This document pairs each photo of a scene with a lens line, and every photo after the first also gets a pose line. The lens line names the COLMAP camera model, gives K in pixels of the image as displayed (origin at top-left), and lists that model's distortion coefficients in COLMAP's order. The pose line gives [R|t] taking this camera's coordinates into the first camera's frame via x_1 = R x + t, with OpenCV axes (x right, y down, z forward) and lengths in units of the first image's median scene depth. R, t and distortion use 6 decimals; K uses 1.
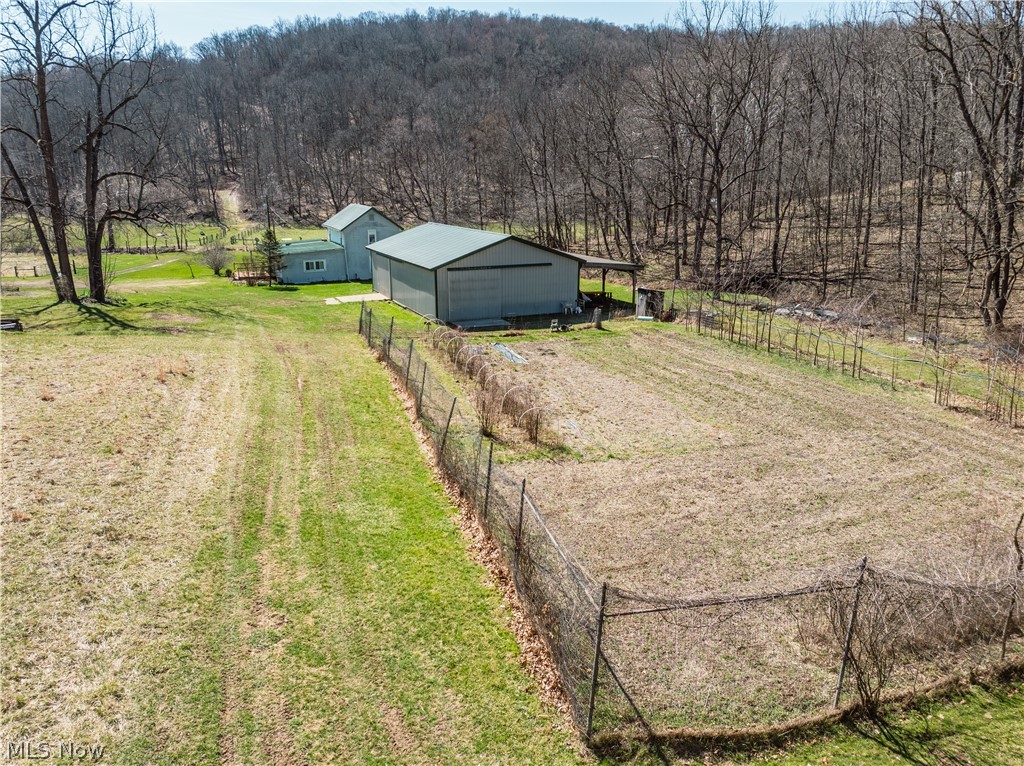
lens RADIAL K [[719.7, 0, 511.5], [0, 719.7, 382.8], [0, 0, 1]] dist [-0.037930, -0.003483]
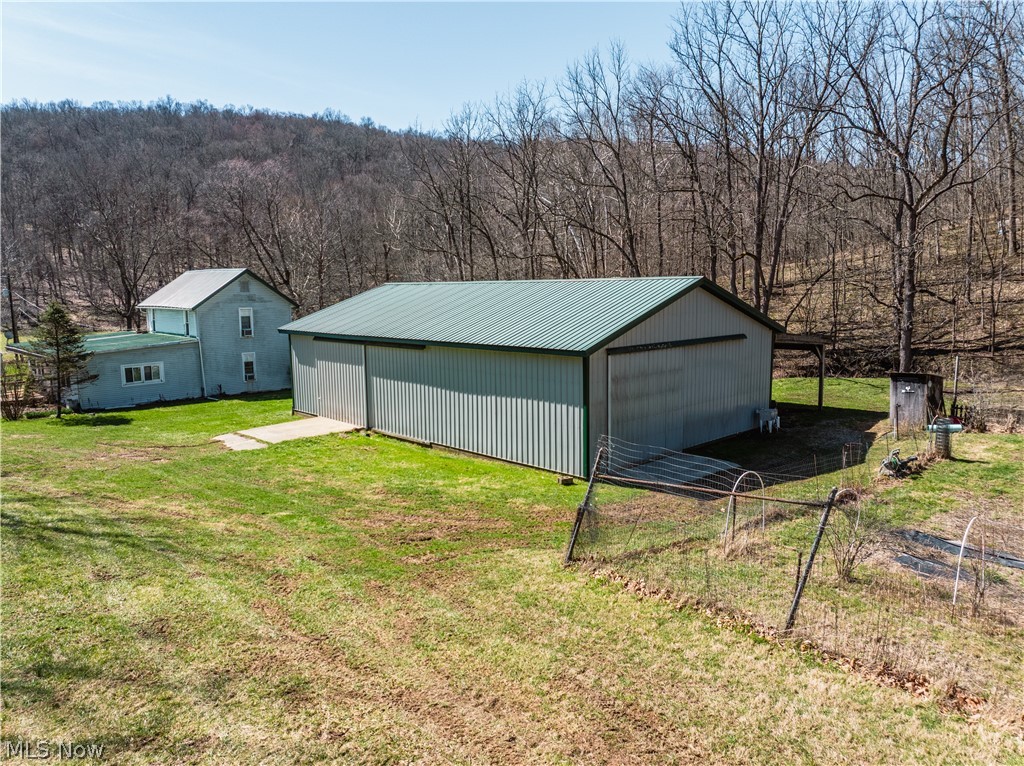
lens RADIAL K [[719.7, 0, 512.7], [0, 719.7, 382.2], [0, 0, 1]] dist [-0.037930, -0.003483]
pose [[0.943276, -0.057291, 0.327031, -0.193416], [0.103639, 0.986589, -0.126096, -0.062810], [-0.315421, 0.152837, 0.936563, 0.425111]]
